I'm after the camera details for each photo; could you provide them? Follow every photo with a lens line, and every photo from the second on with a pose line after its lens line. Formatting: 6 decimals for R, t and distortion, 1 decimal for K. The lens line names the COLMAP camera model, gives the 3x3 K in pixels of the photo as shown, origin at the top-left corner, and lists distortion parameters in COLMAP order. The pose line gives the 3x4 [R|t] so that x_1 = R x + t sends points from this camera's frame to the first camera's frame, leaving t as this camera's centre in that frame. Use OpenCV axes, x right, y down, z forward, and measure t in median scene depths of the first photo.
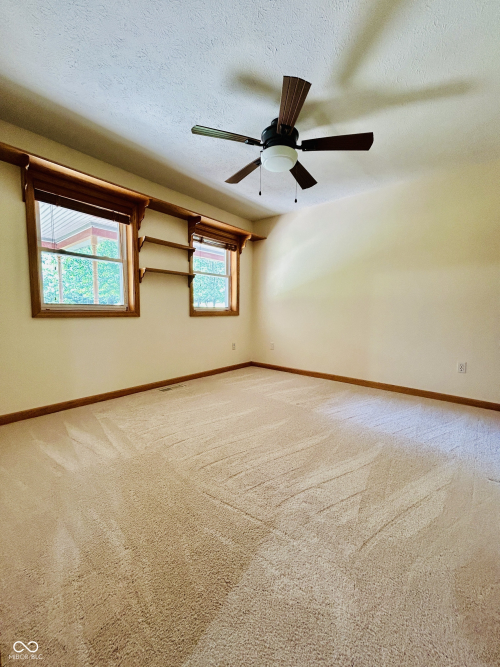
lens RADIAL K [[268.7, 0, 248.2], [0, 268.7, 335.1], [0, 0, 1]] dist [0.000726, -0.000544]
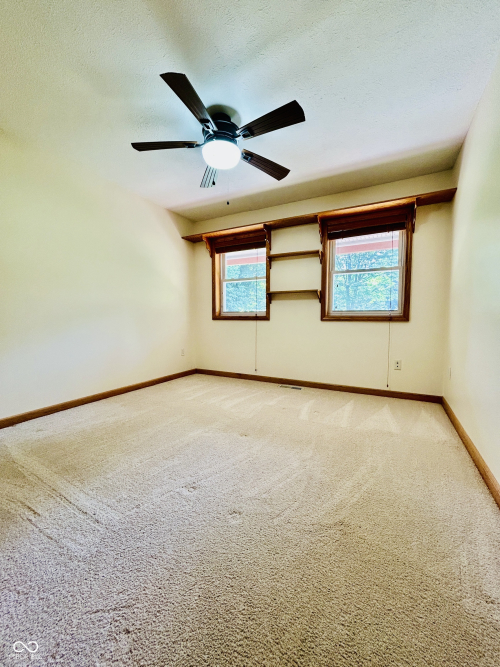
lens RADIAL K [[268.7, 0, 250.3], [0, 268.7, 333.0], [0, 0, 1]] dist [0.000726, -0.000544]
pose [[0.221298, 0.037448, -0.974487, 0.664335], [-0.099617, 0.994903, 0.015610, -0.016781], [0.970105, 0.093621, 0.223901, 0.557254]]
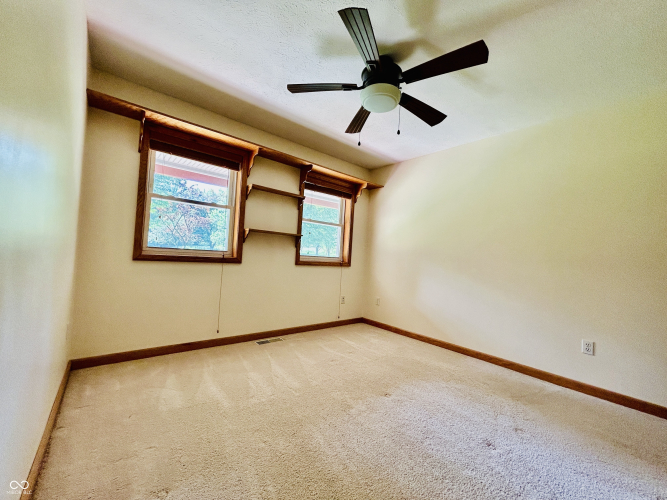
lens RADIAL K [[268.7, 0, 333.1], [0, 268.7, 251.4], [0, 0, 1]] dist [0.000726, -0.000544]
pose [[0.985376, 0.031910, -0.167378, 0.072597], [-0.053149, 0.990859, -0.123992, -0.006676], [0.161892, 0.131075, 0.978065, 0.083258]]
